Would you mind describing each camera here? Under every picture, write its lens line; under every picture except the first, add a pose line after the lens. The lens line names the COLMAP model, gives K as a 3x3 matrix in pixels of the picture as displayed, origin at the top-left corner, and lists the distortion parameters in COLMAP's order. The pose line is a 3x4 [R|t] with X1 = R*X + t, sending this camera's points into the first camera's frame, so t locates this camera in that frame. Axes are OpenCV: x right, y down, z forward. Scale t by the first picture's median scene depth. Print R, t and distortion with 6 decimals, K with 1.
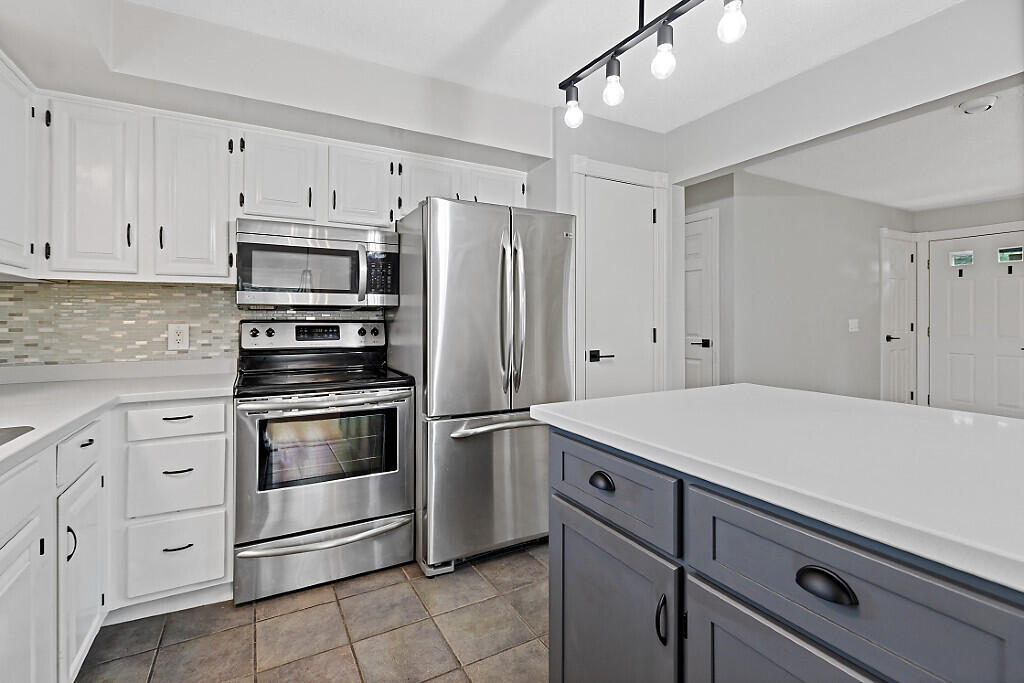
lens RADIAL K [[467.7, 0, 507.7], [0, 467.7, 317.2], [0, 0, 1]] dist [-0.004624, 0.000272]
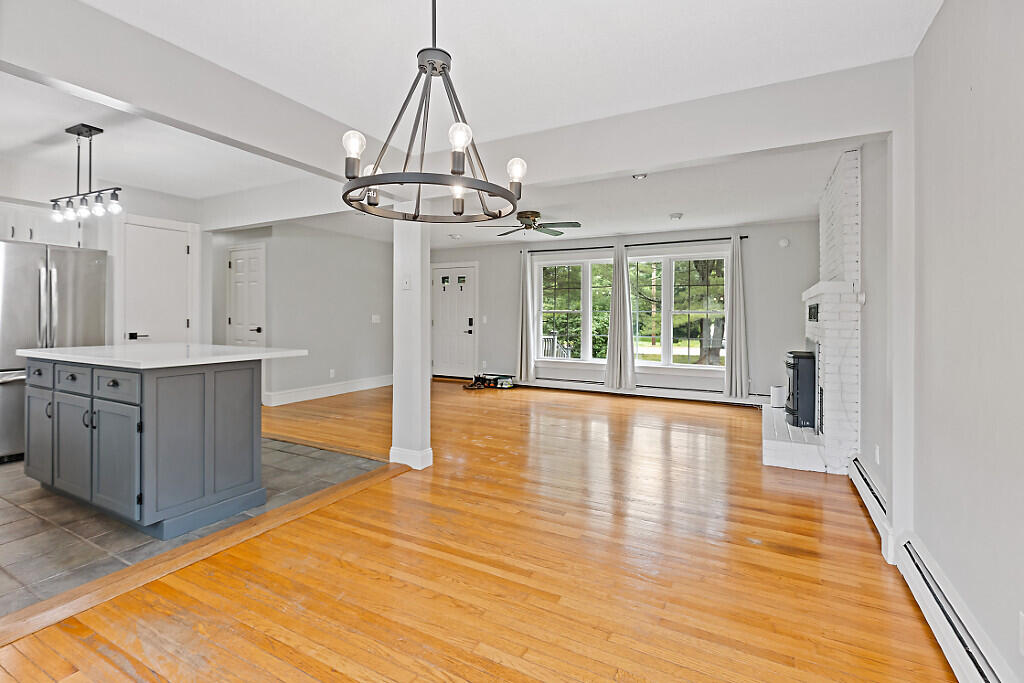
lens RADIAL K [[467.7, 0, 507.7], [0, 467.7, 317.2], [0, 0, 1]] dist [-0.004624, 0.000272]
pose [[0.839303, 0.003469, 0.543654, 0.476461], [-0.006029, 0.999978, 0.002928, 0.007973], [-0.543631, -0.005736, 0.839305, -1.261173]]
